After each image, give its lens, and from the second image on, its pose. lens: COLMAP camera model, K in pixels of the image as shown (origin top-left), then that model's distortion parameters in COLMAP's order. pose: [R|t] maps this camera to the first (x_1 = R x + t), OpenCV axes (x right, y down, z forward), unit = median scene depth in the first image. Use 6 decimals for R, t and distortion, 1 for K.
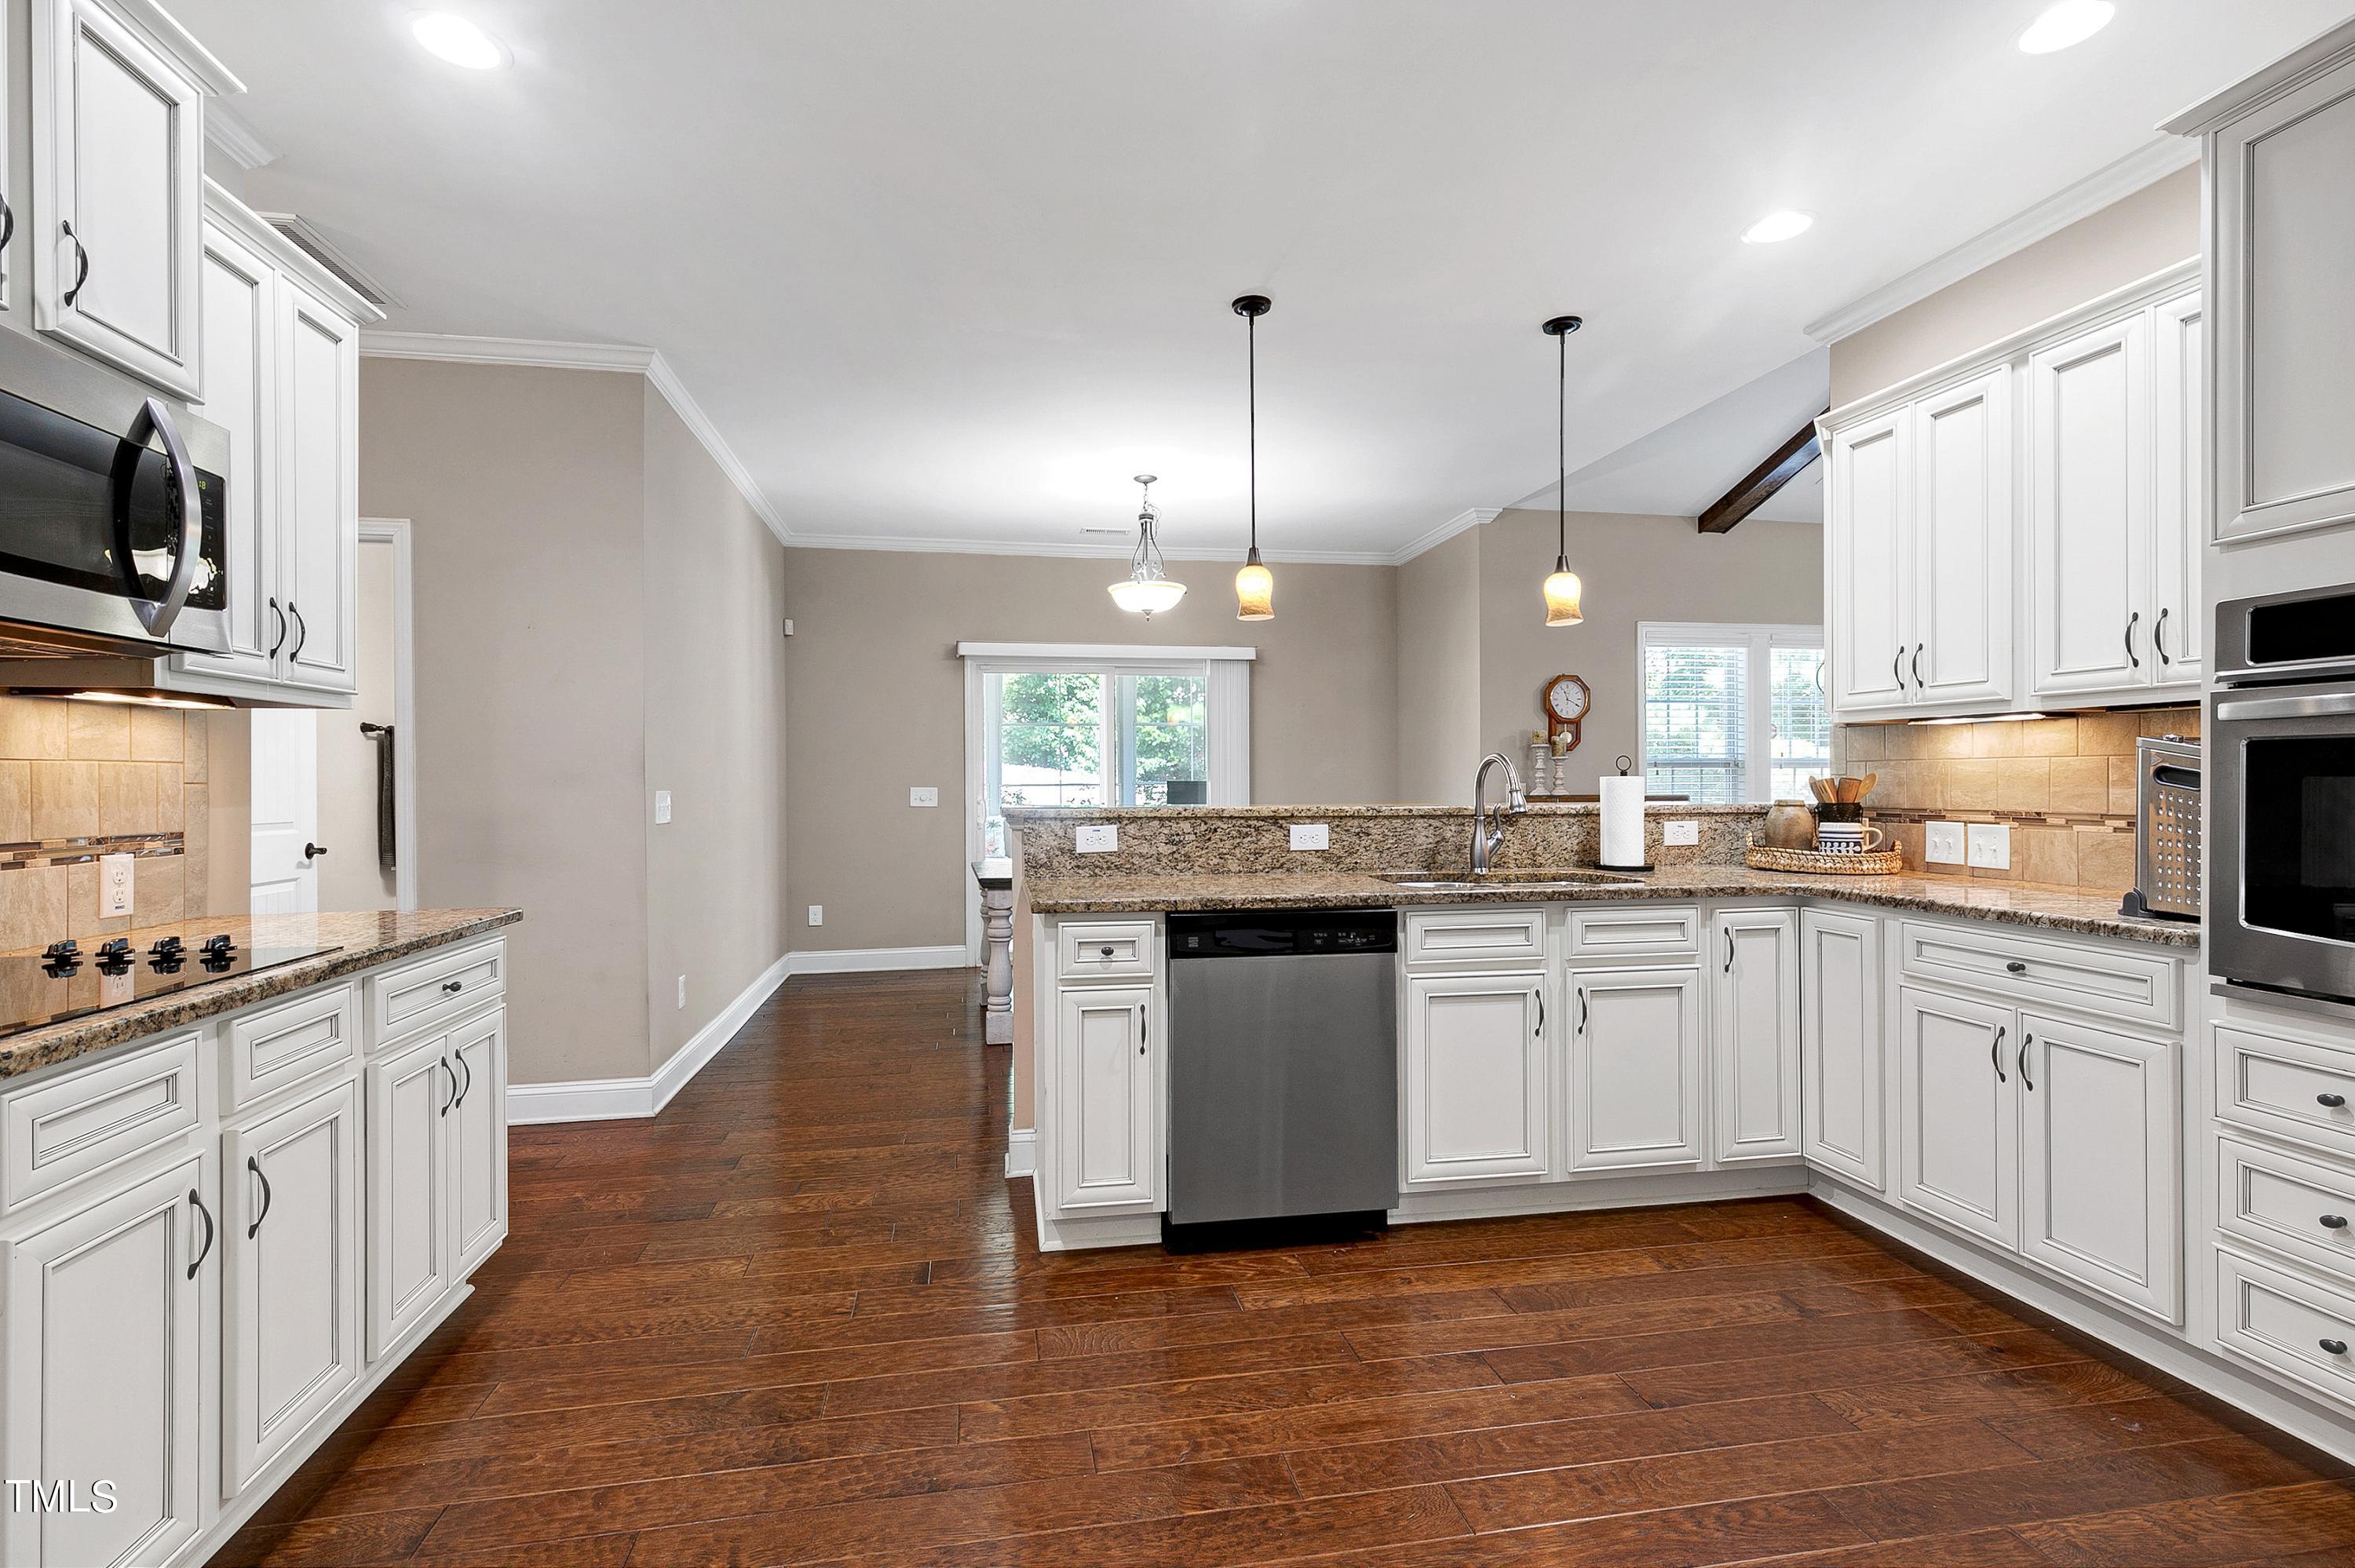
lens RADIAL K [[1082.9, 0, 1169.5], [0, 1082.9, 777.4], [0, 0, 1]] dist [0.008380, 0.000471]
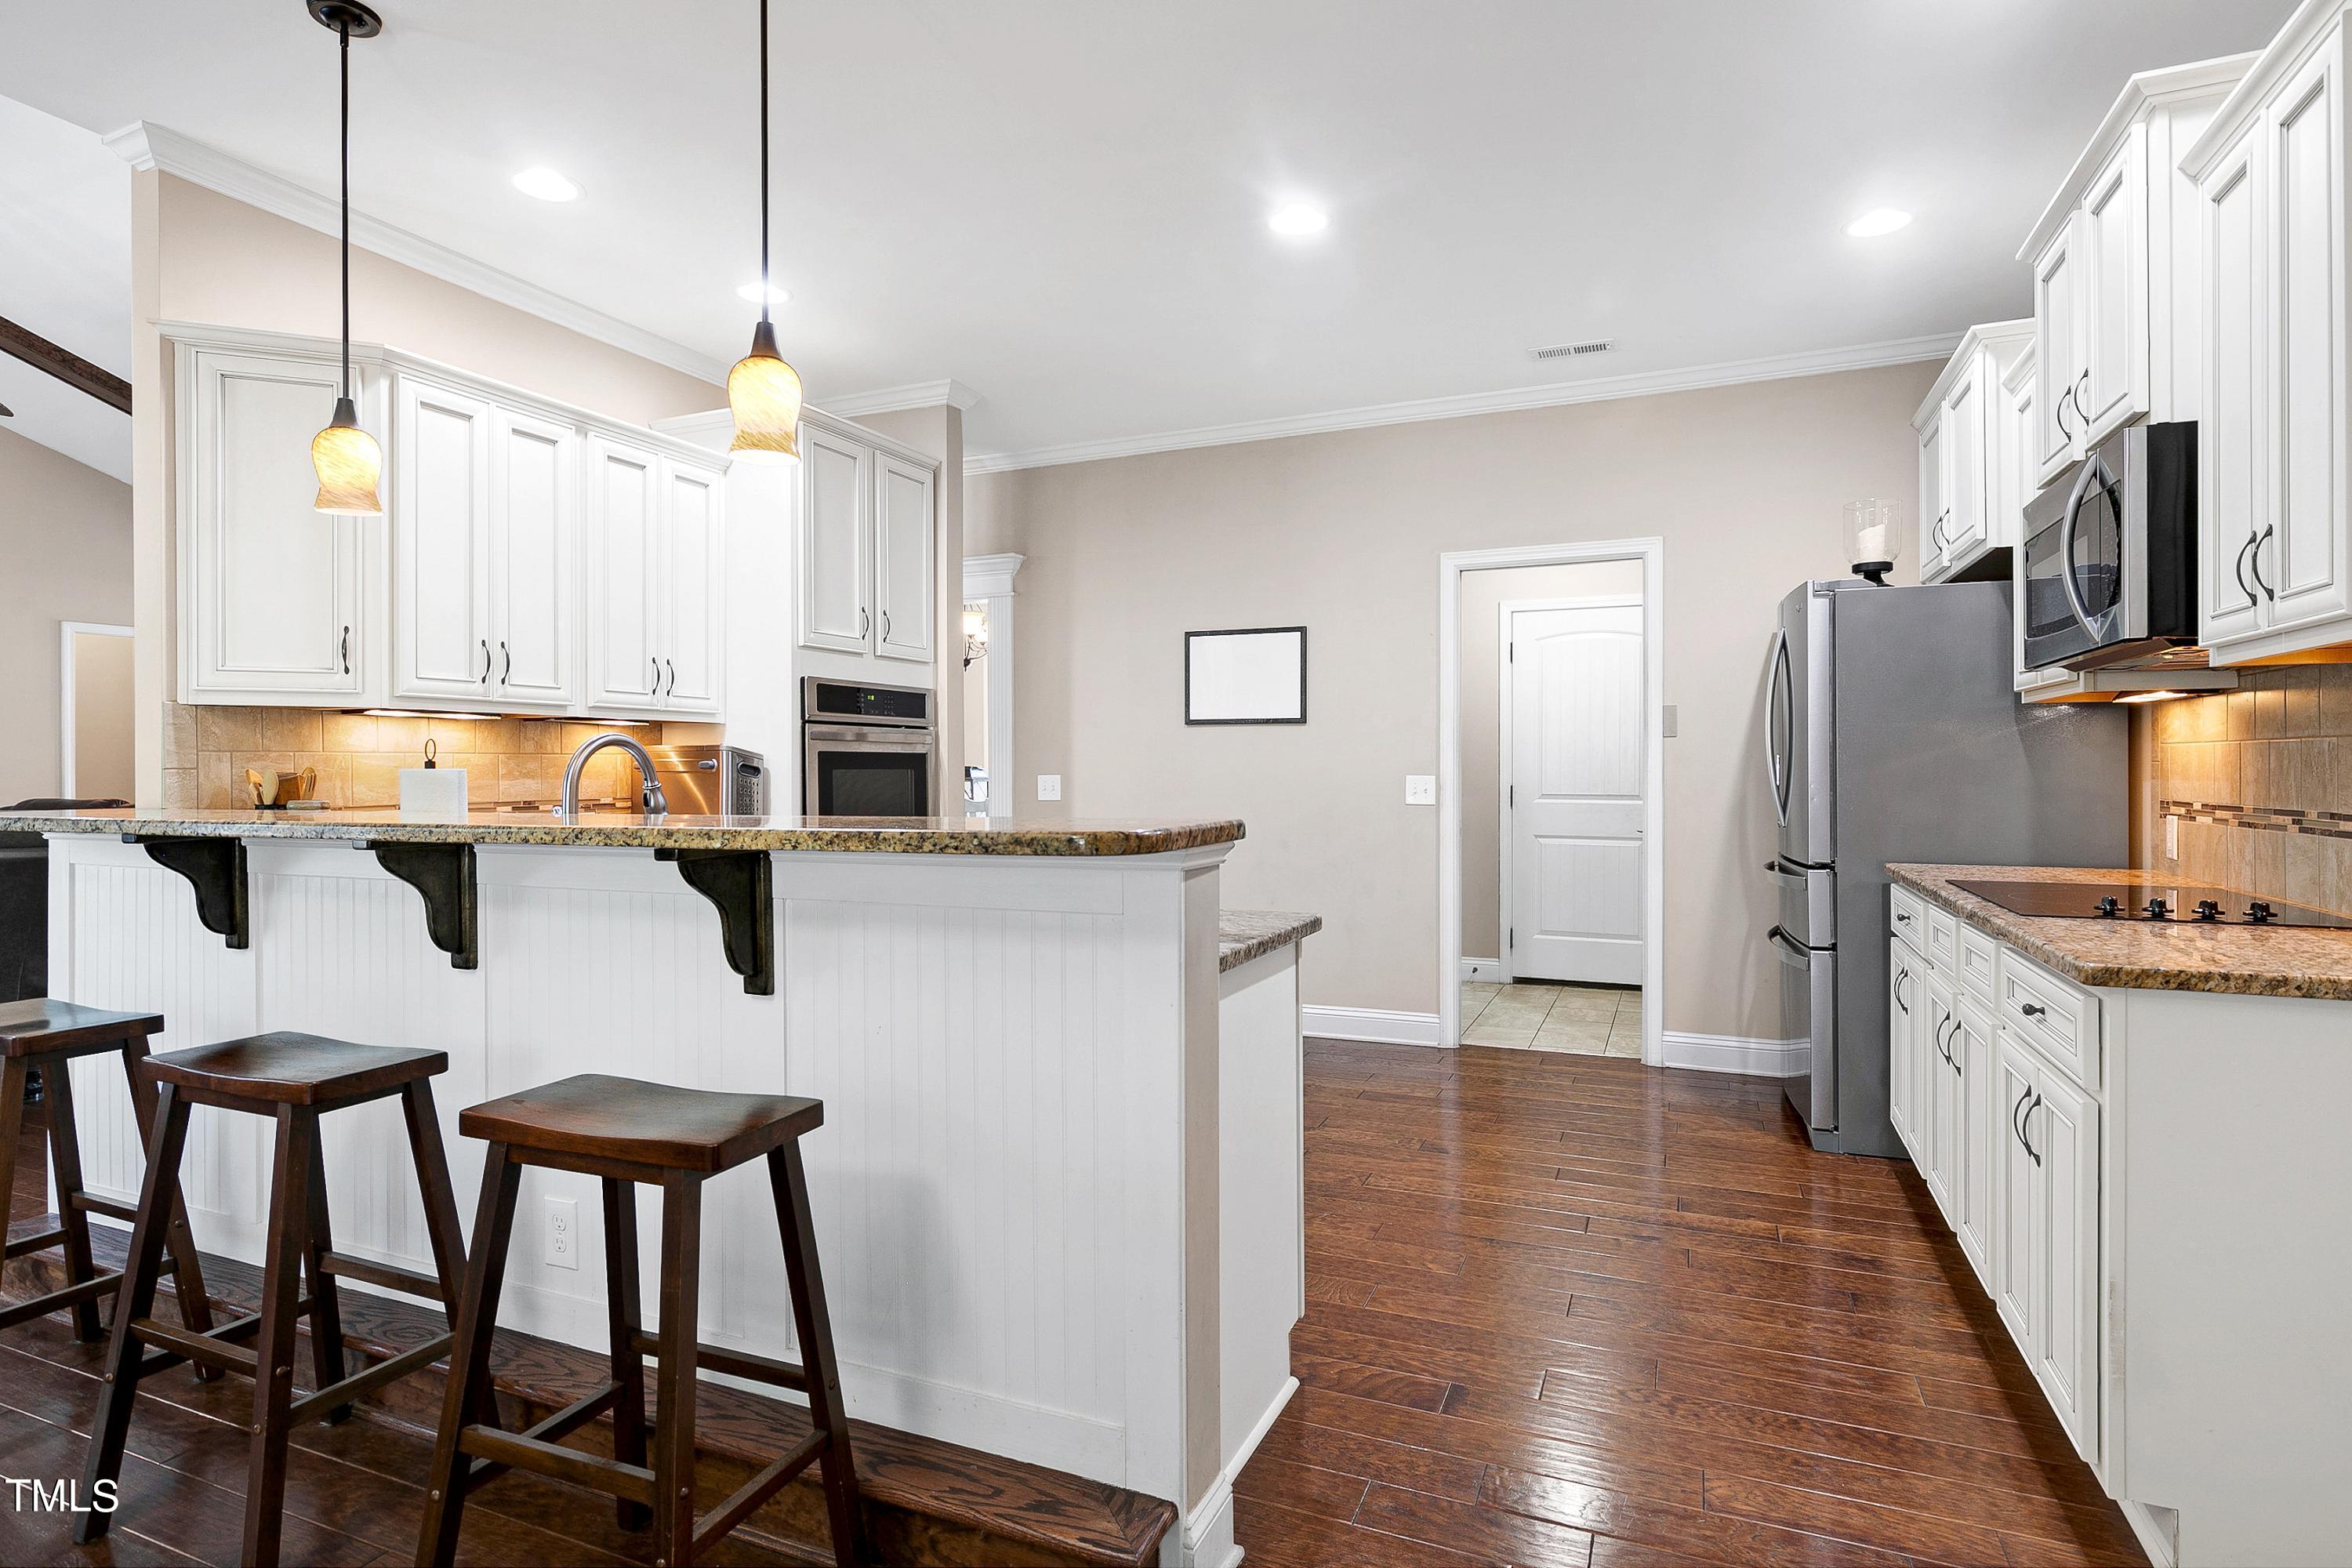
lens RADIAL K [[1191.0, 0, 1164.7], [0, 1191.0, 773.4], [0, 0, 1]] dist [0.003624, 0.000657]
pose [[-0.830116, 0.005338, 0.557565, -0.428353], [0.007022, 0.999975, 0.000882, 0.005159], [-0.557546, 0.004648, -0.830133, 1.464924]]
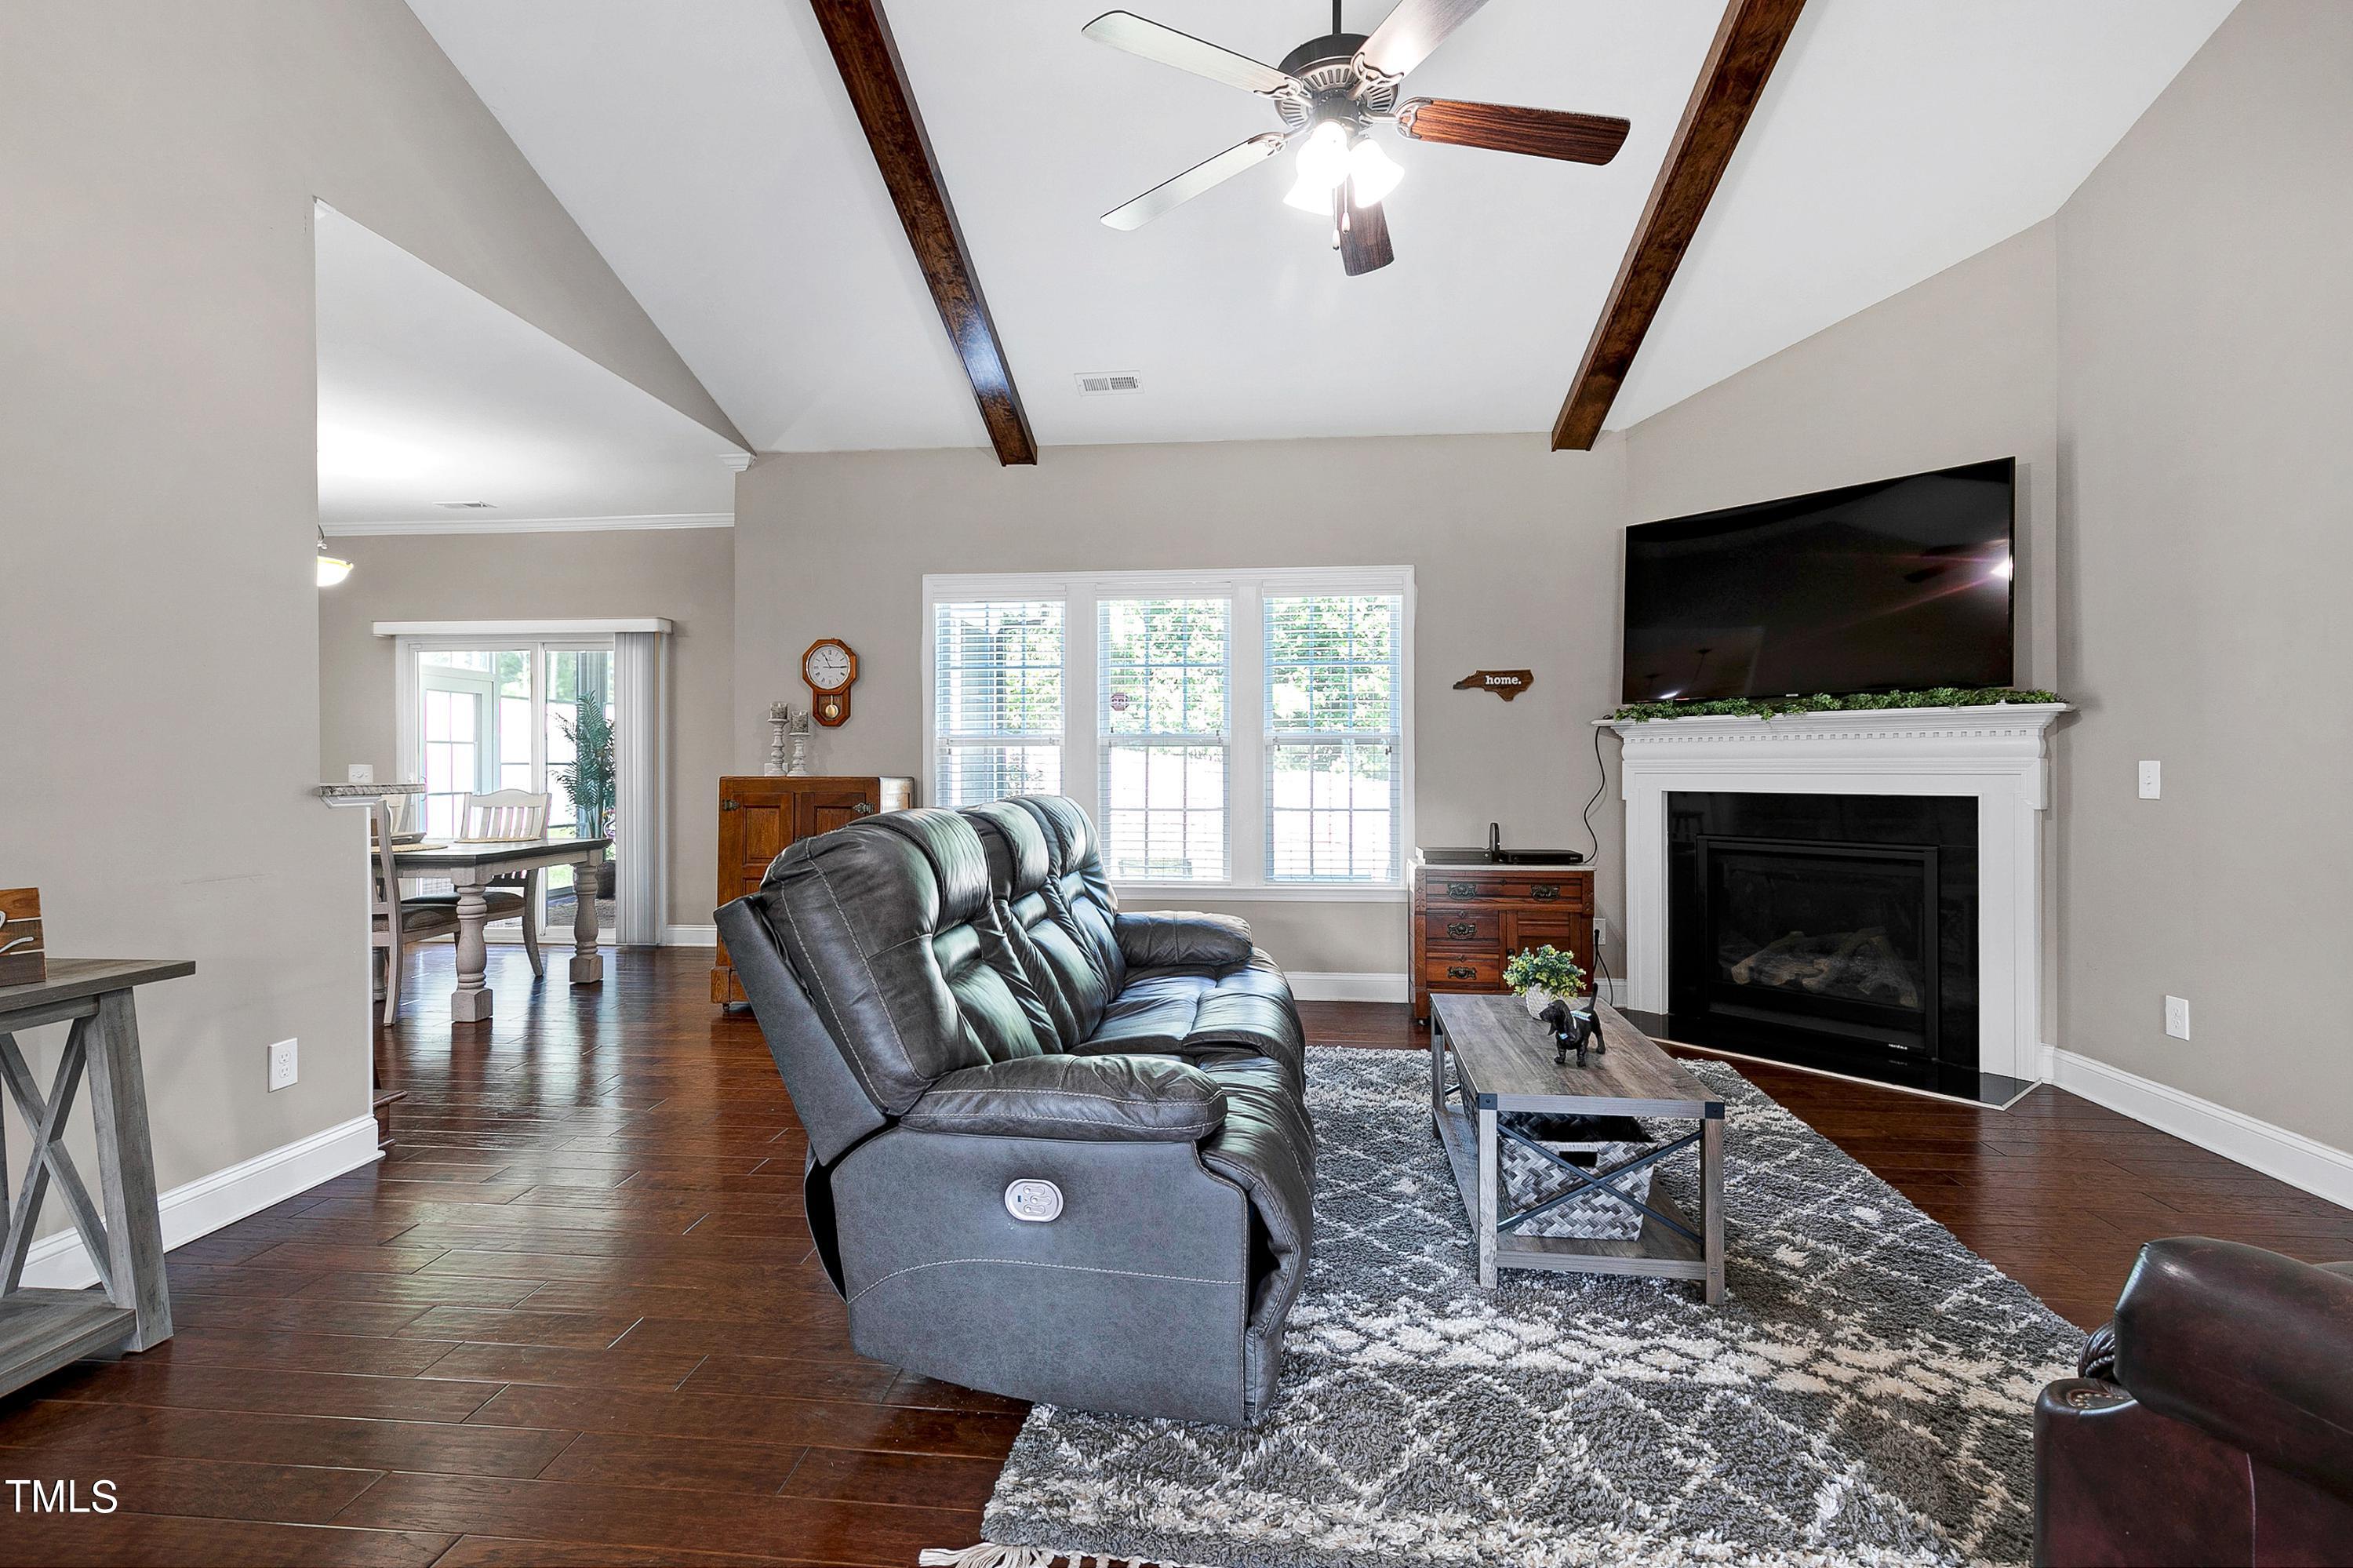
lens RADIAL K [[1083.6, 0, 1167.2], [0, 1083.6, 765.3], [0, 0, 1]] dist [0.007883, 0.000002]
pose [[0.962483, 0.005013, -0.271294, 1.663340], [-0.003329, 0.999972, 0.006670, 0.000995], [0.271320, -0.005516, 0.962473, 0.447434]]
